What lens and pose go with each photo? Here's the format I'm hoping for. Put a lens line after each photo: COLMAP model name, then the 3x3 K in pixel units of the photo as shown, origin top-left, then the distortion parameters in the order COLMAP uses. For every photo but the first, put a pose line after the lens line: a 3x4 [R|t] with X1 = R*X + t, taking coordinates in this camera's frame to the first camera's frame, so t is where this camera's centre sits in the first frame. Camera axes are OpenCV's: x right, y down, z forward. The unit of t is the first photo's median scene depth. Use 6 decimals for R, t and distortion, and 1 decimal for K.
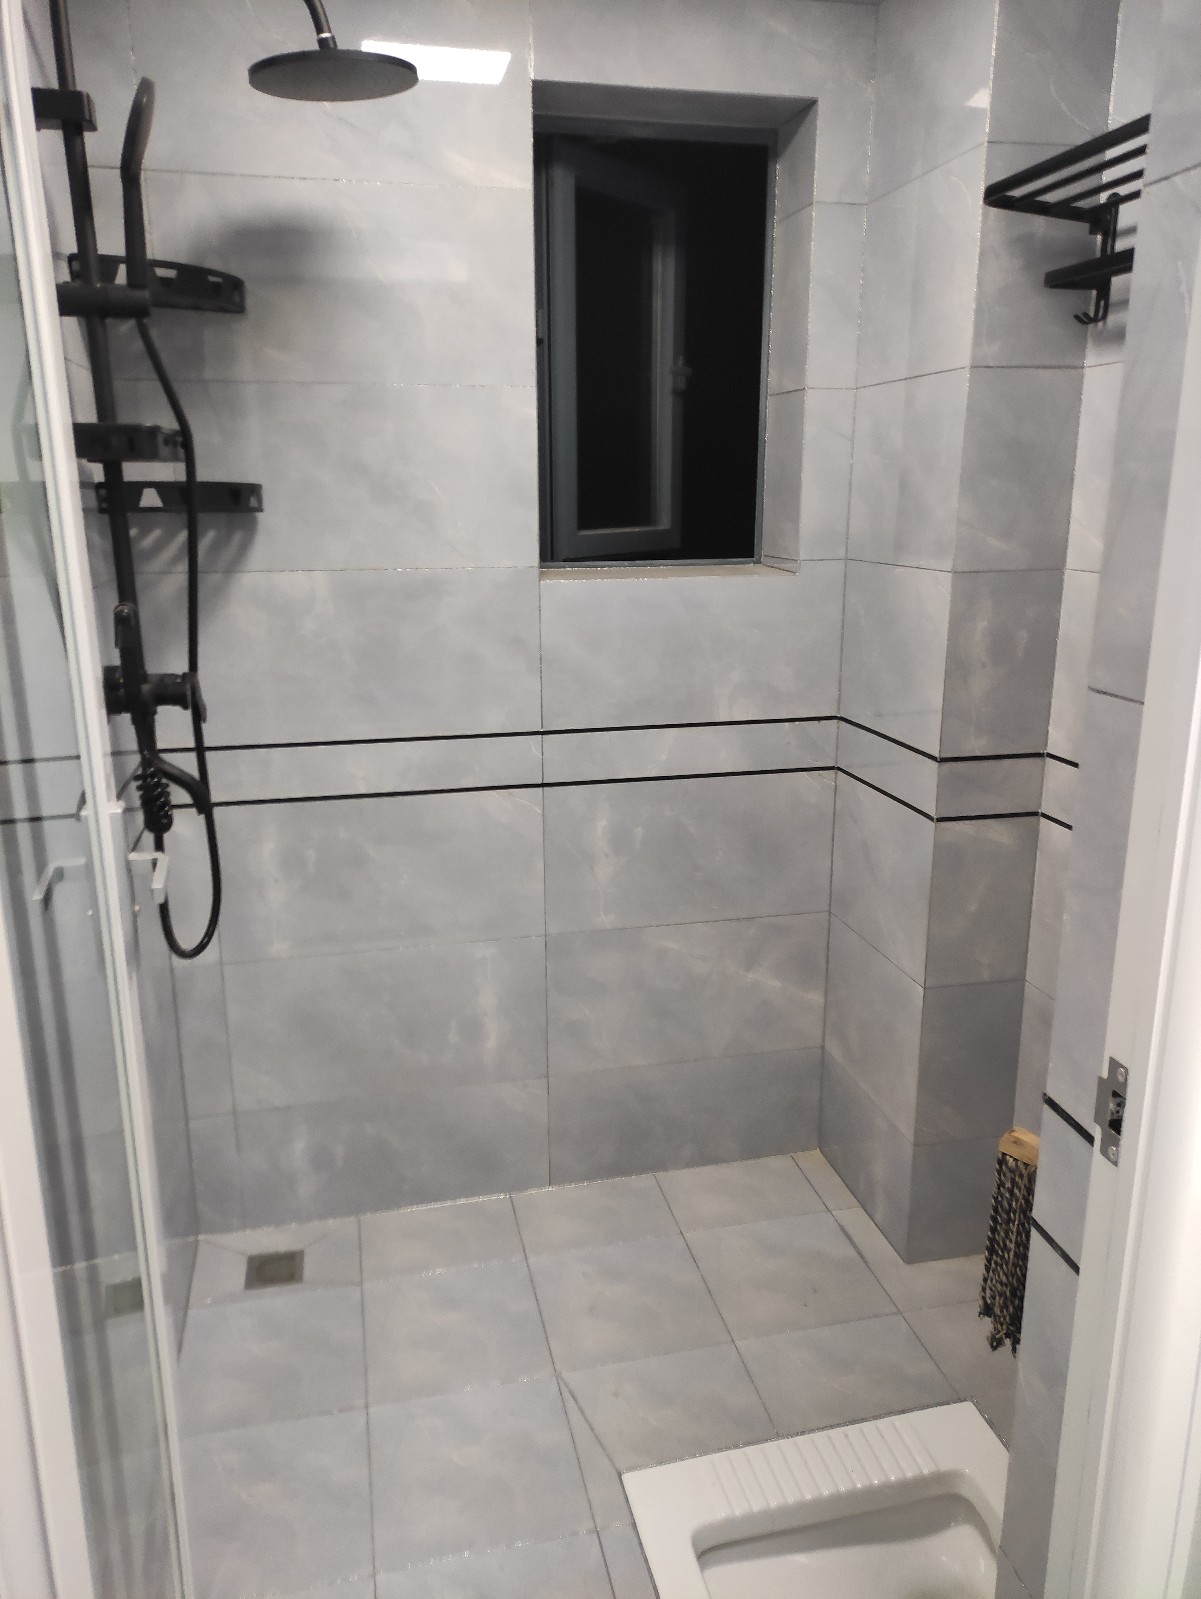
lens RADIAL K [[1177.1, 0, 597.1], [0, 1177.1, 802.4], [0, 0, 1]] dist [0.006854, -0.003078]
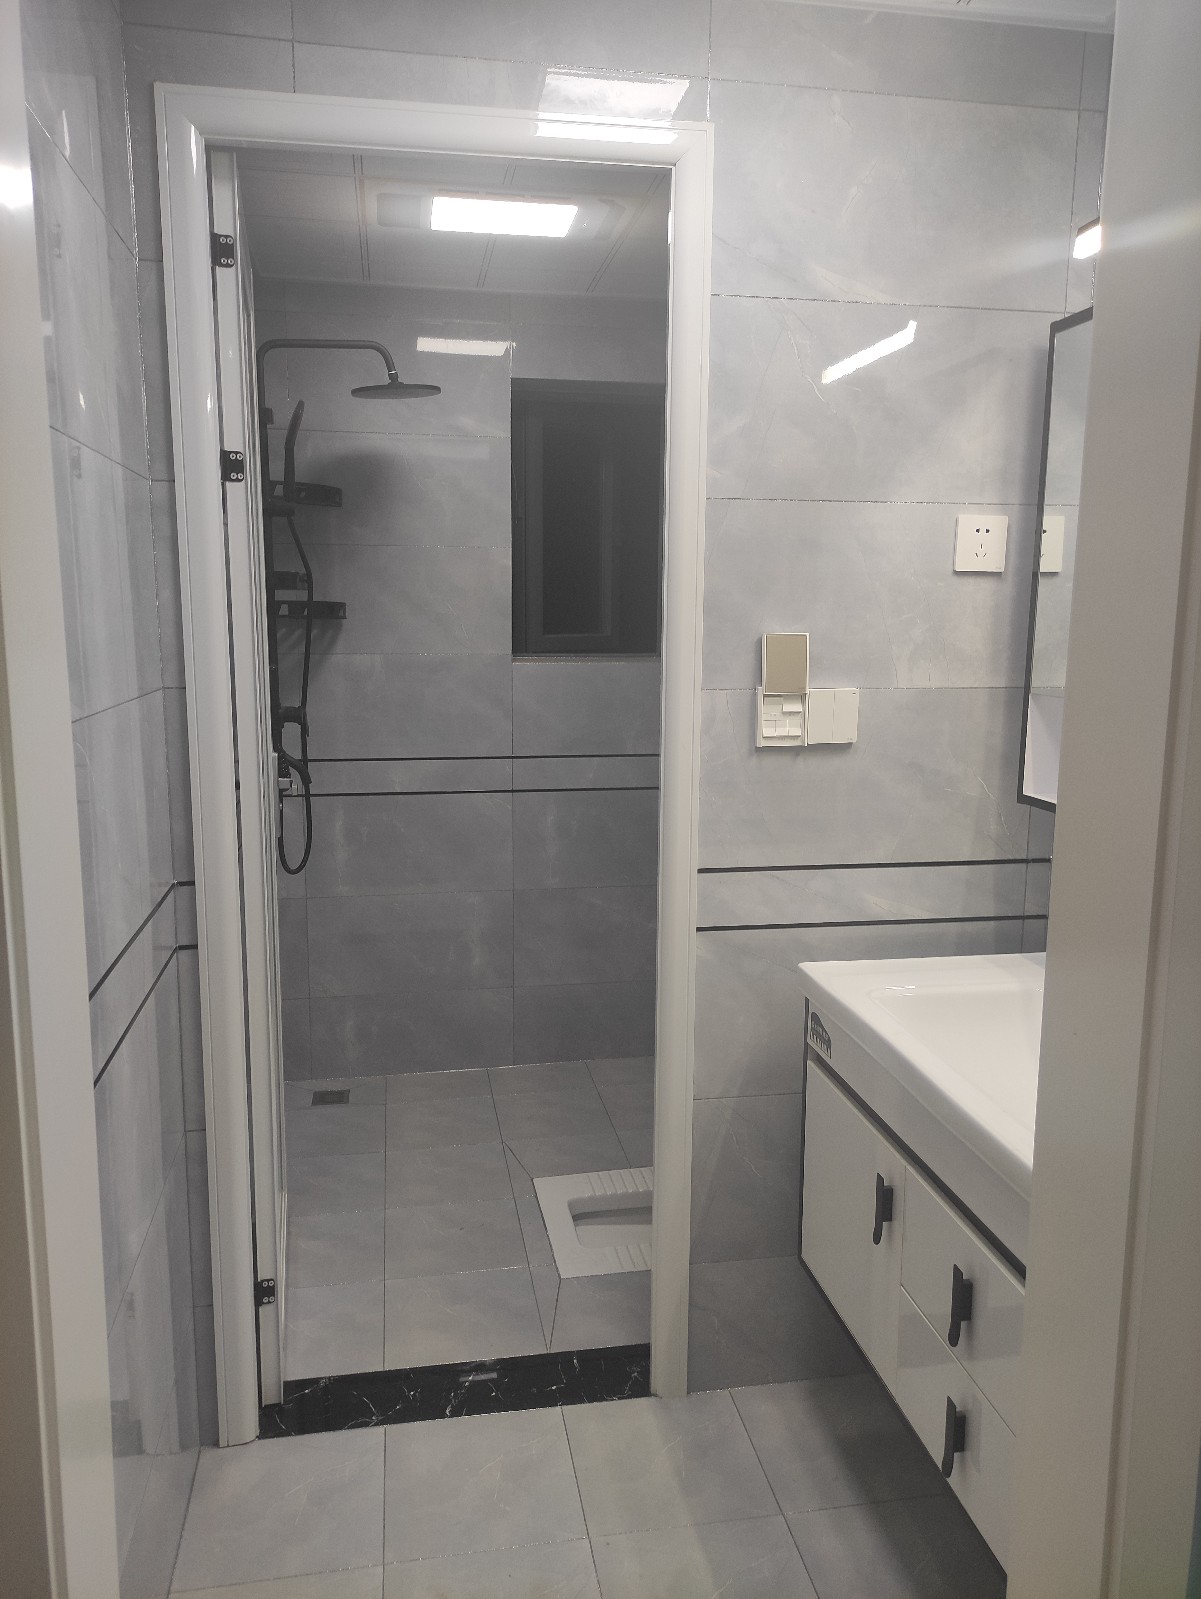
lens RADIAL K [[1177.1, 0, 602.7], [0, 1177.1, 796.6], [0, 0, 1]] dist [0.006854, -0.003078]
pose [[0.999051, 0.018012, -0.039666, 0.151415], [-0.022067, 0.994303, -0.104278, 0.170485], [0.037561, 0.105054, 0.993757, -0.621200]]
